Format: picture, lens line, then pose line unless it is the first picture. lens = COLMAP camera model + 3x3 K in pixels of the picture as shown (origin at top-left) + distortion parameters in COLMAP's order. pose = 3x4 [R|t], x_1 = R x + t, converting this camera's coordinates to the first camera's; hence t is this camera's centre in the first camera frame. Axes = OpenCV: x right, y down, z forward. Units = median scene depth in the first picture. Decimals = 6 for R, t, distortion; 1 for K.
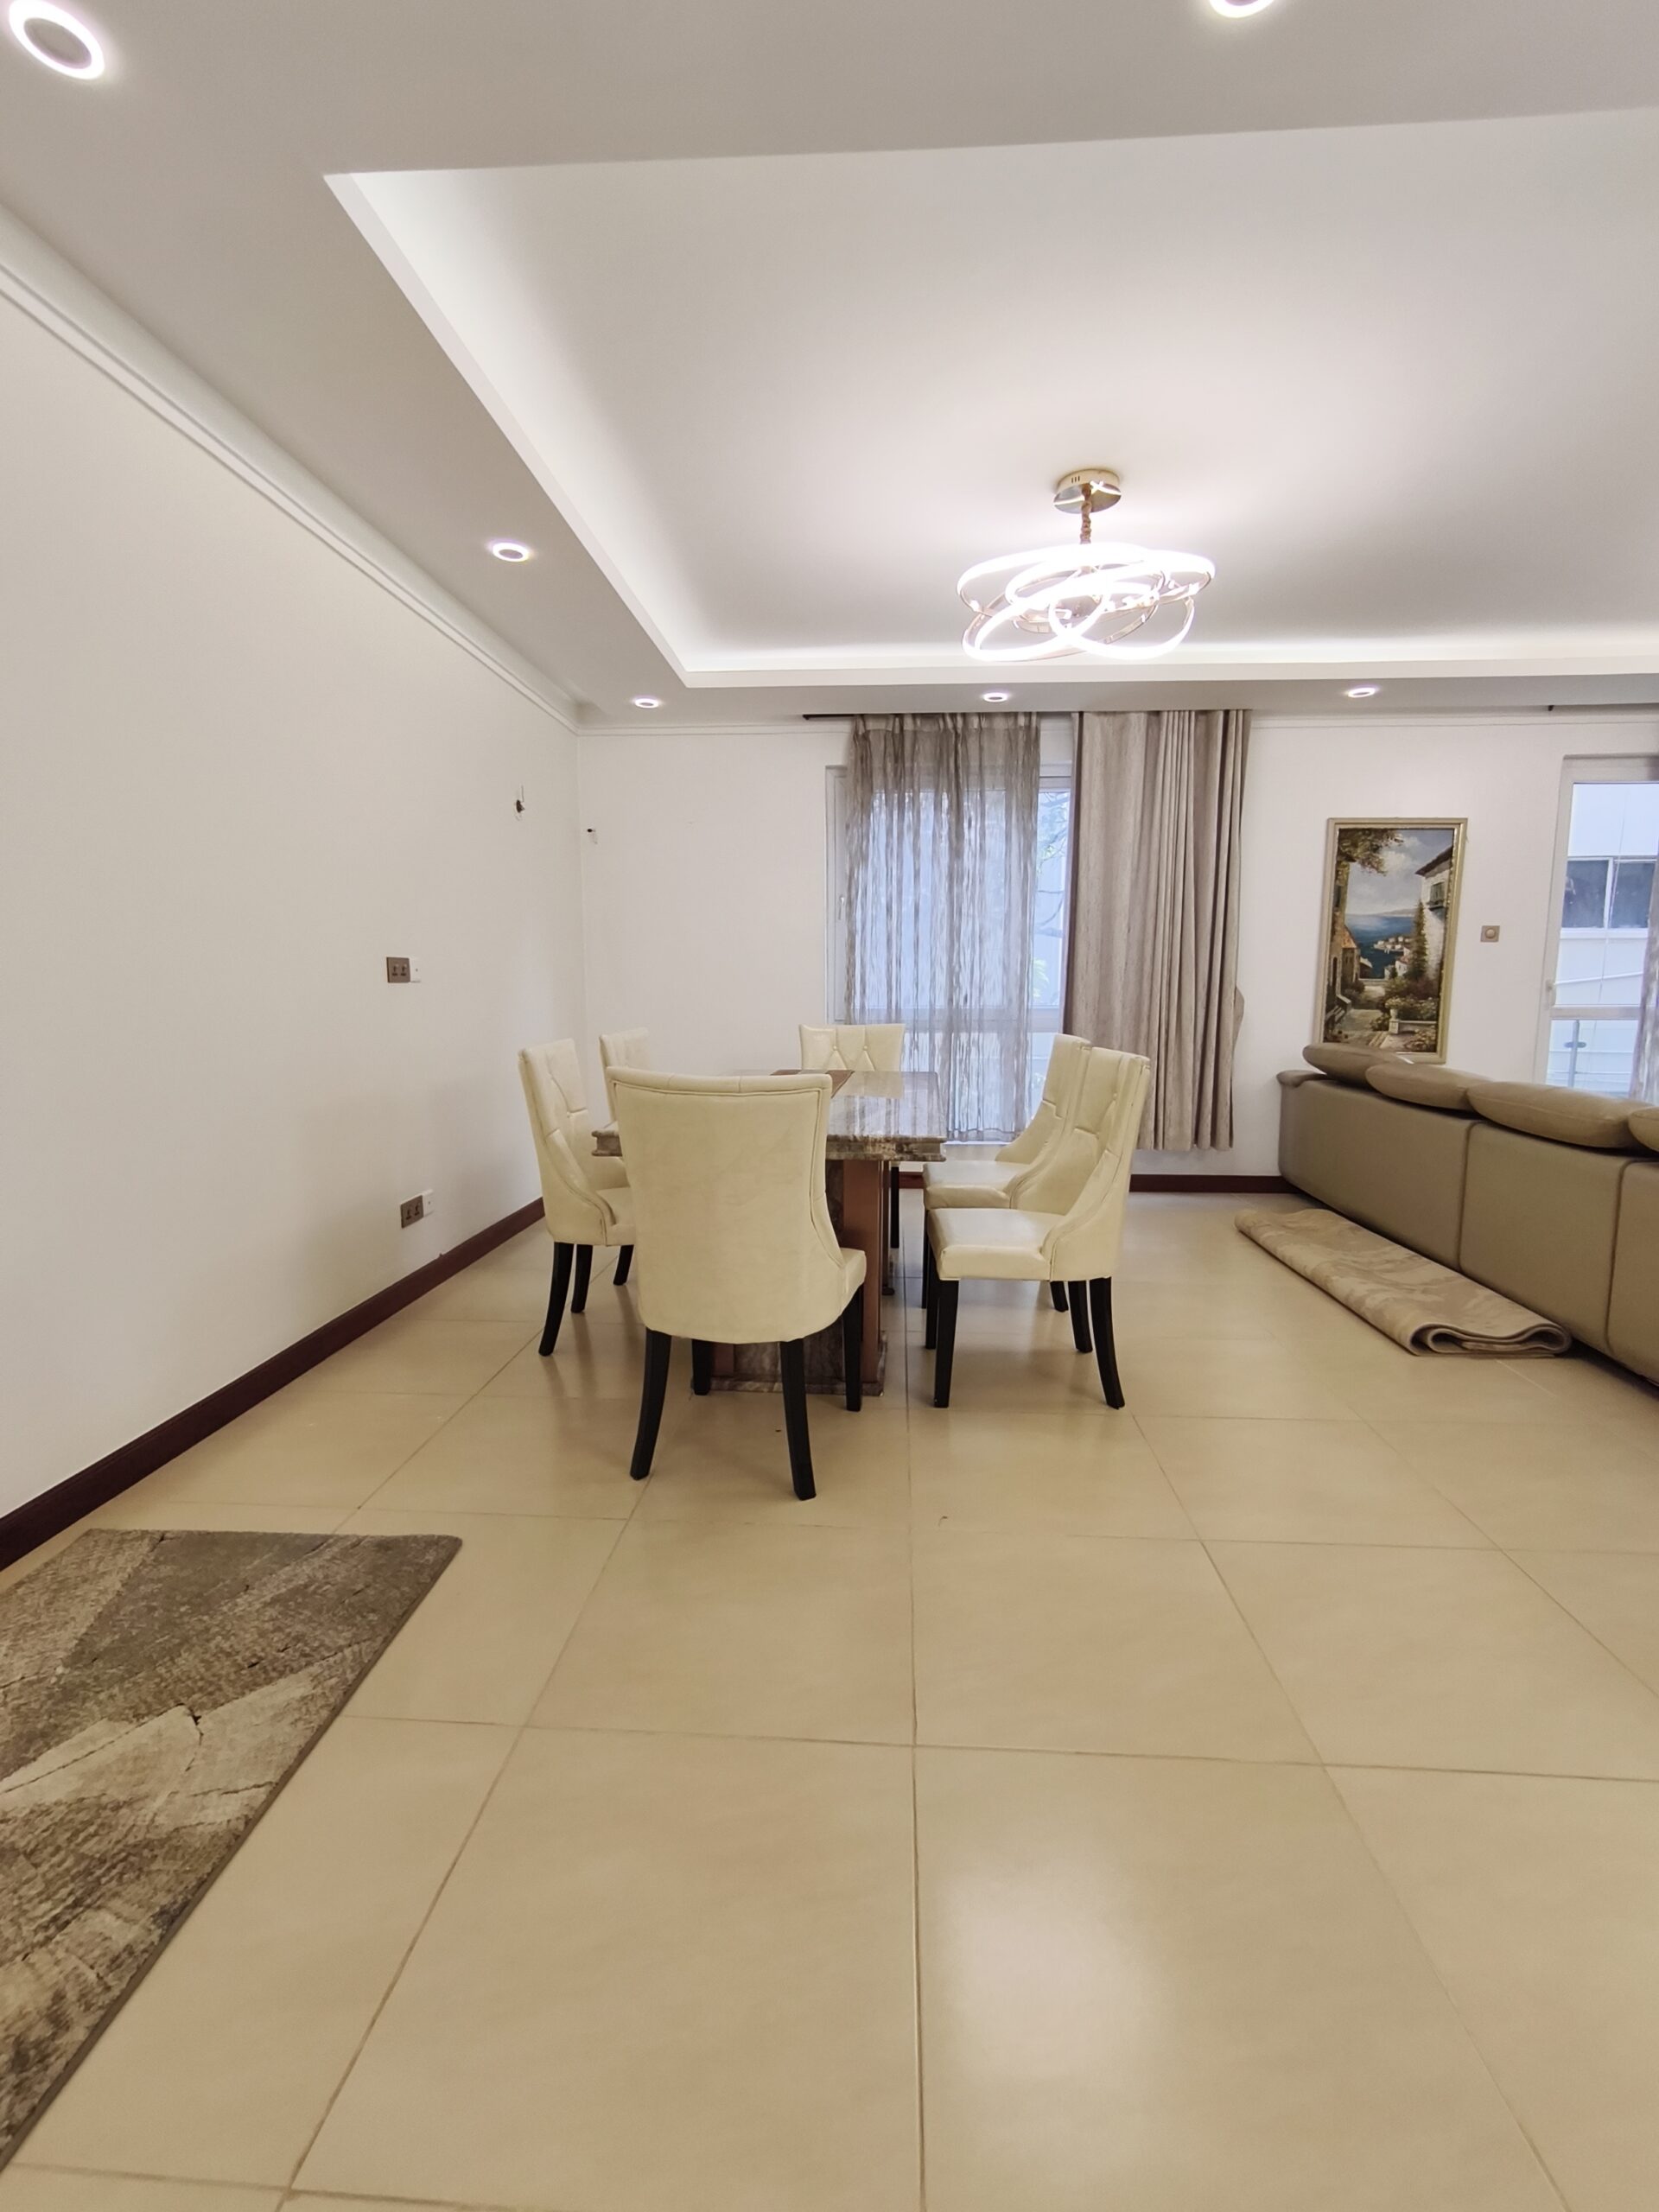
lens RADIAL K [[970.2, 0, 830.0], [0, 970.2, 1113.0], [0, 0, 1]] dist [0.006687, -0.004312]
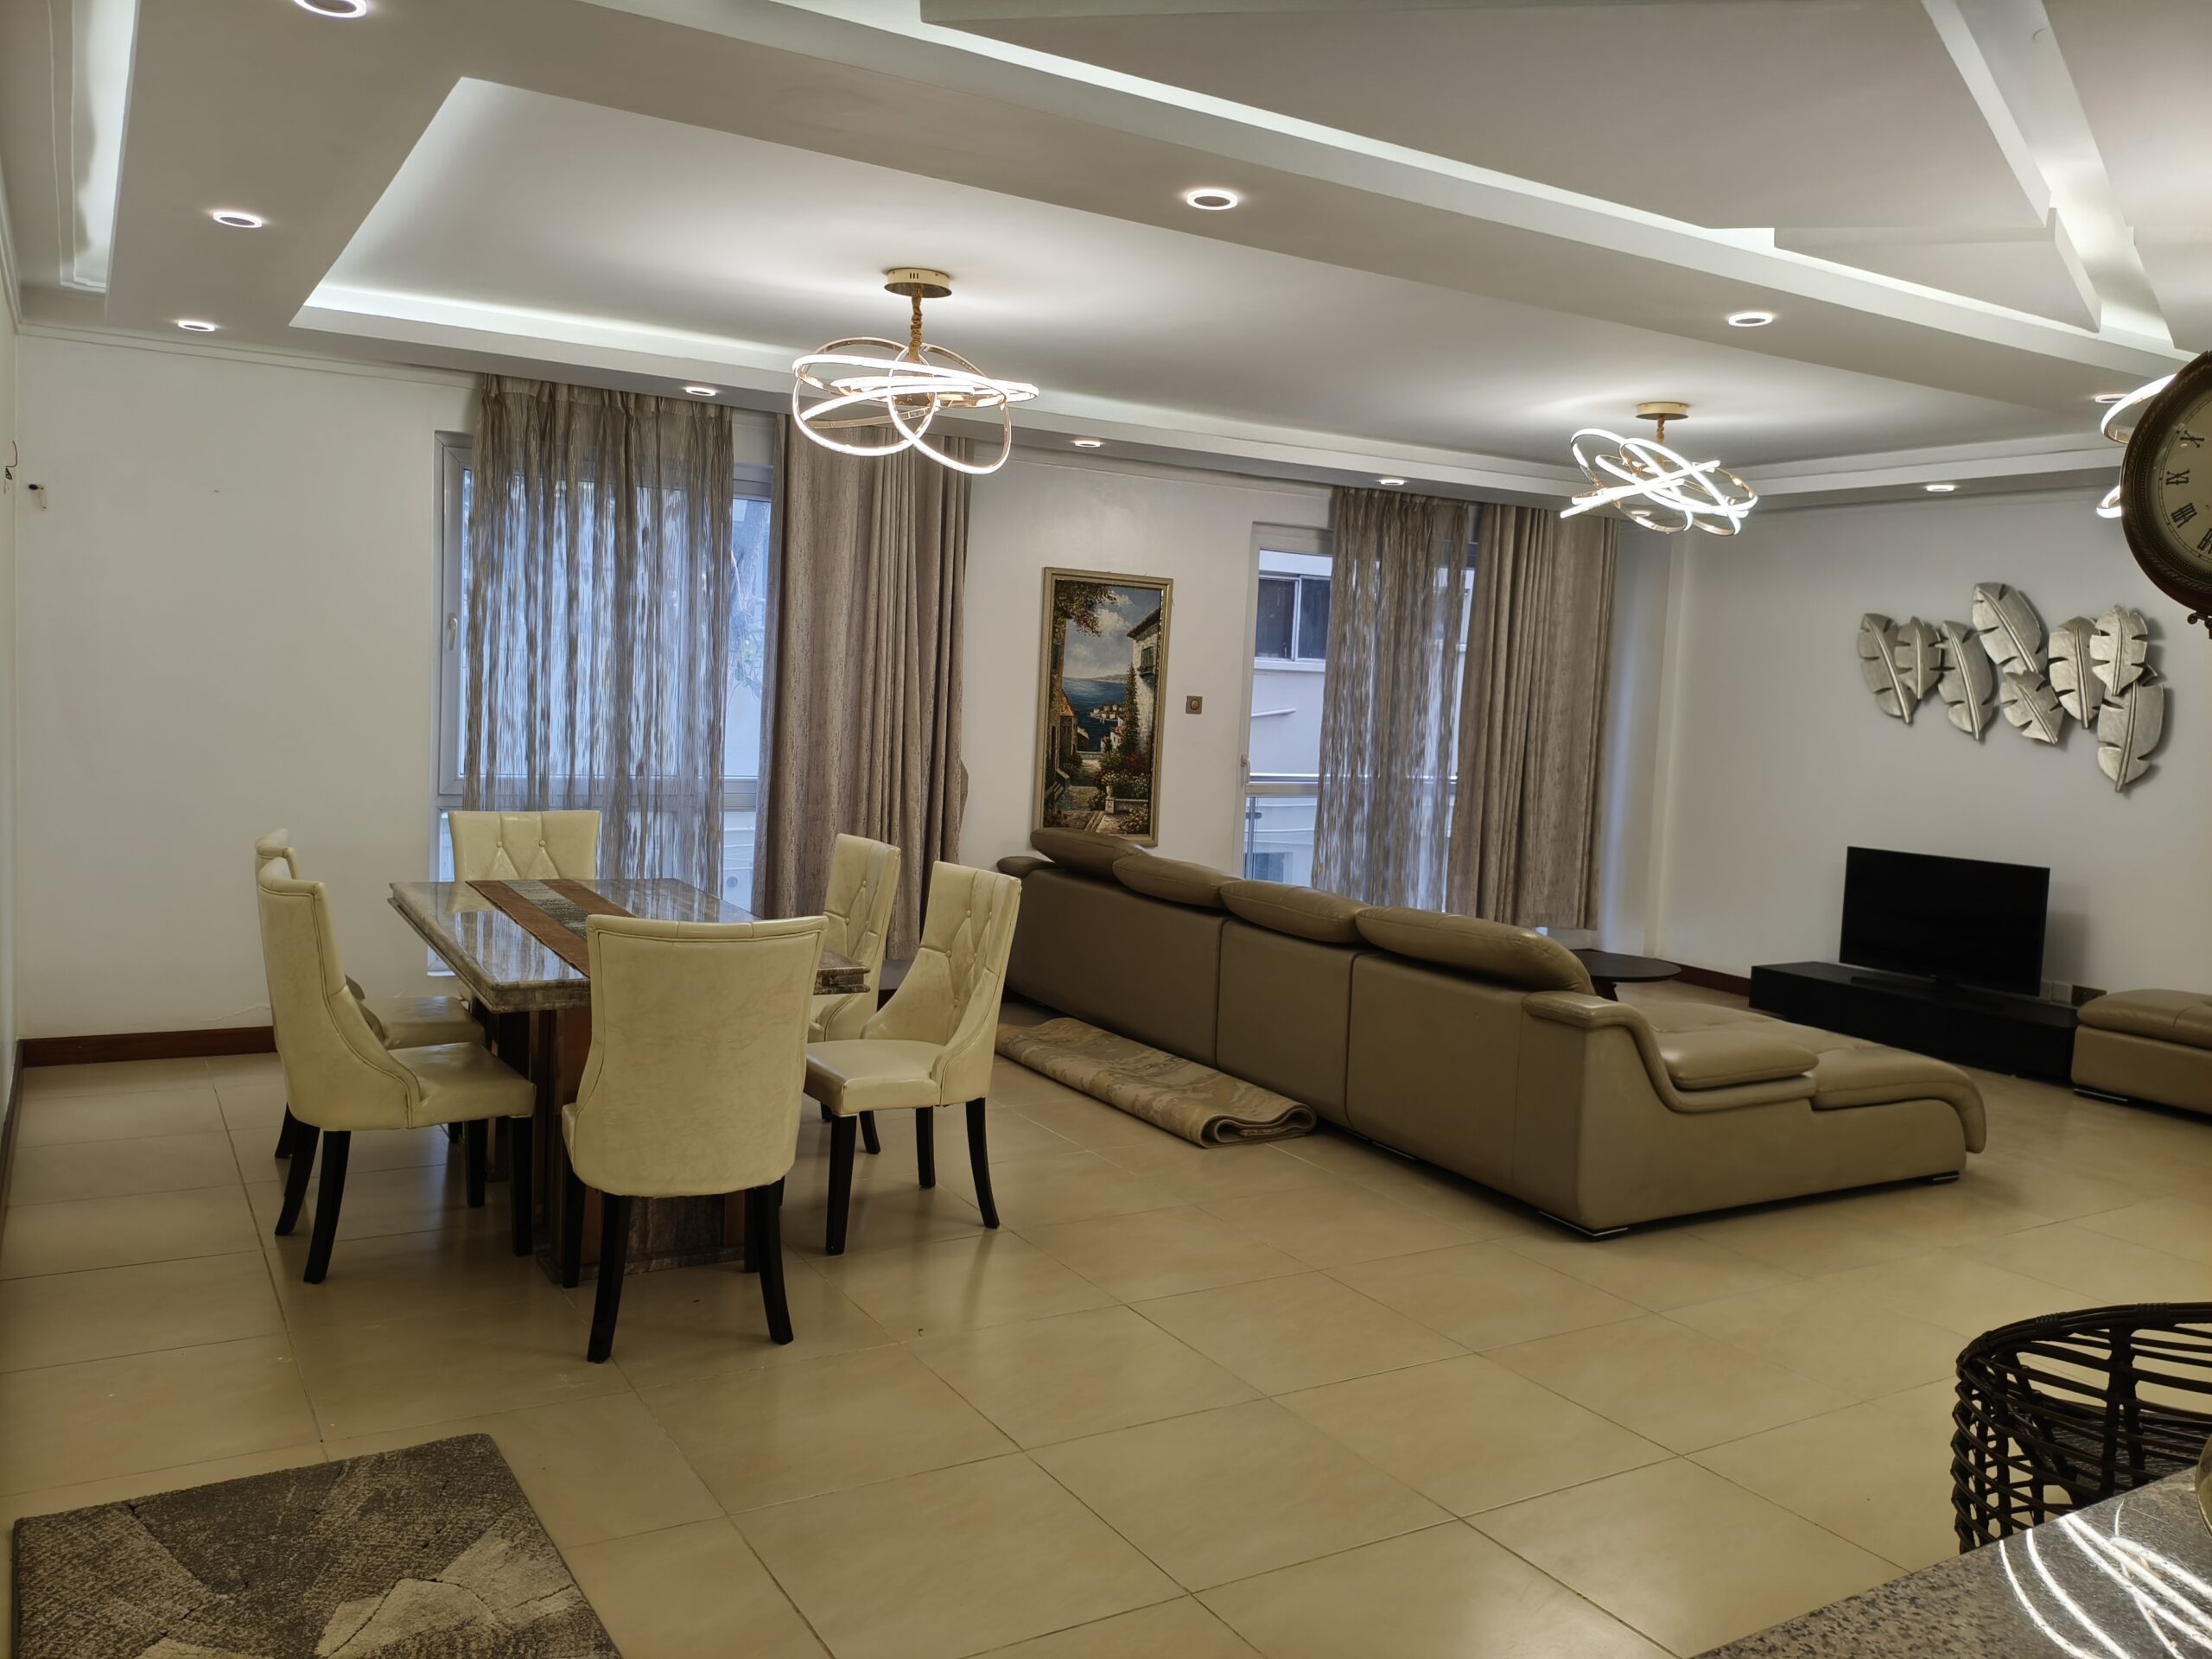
lens RADIAL K [[1694.5, 0, 1102.3], [0, 1694.5, 831.0], [0, 0, 1]] dist [0.124090, -0.142629]
pose [[0.820937, -0.008503, 0.570955, -0.316795], [0.025652, 0.999429, -0.021999, -0.032950], [-0.570442, 0.032706, 0.820686, -0.269962]]
